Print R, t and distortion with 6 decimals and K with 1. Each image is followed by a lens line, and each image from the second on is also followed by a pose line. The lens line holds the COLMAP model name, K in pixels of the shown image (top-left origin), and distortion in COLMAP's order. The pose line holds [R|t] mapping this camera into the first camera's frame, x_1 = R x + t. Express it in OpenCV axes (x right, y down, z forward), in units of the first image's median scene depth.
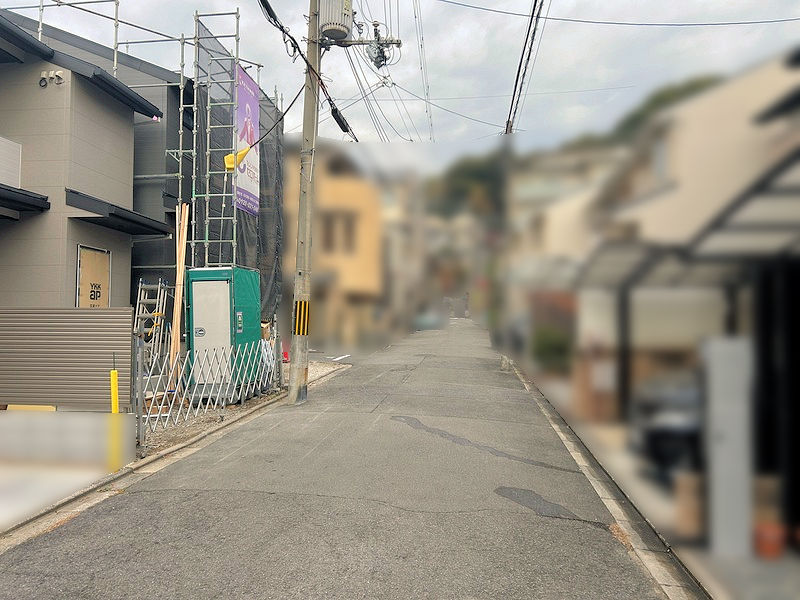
lens RADIAL K [[599.5, 0, 400.0], [0, 599.5, 300.0], [0, 0, 1]] dist [0.080781, -0.110880]
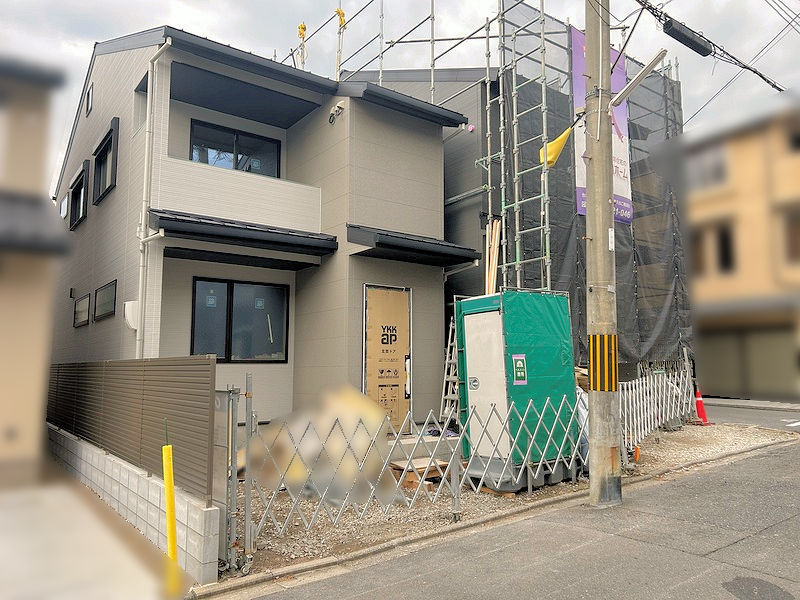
lens RADIAL K [[599.5, 0, 400.0], [0, 599.5, 300.0], [0, 0, 1]] dist [0.080781, -0.110880]
pose [[0.682468, -0.090993, -0.725229, 0.138598], [0.037123, 0.995255, -0.089939, 0.013977], [0.729972, 0.034458, 0.682608, 0.409350]]
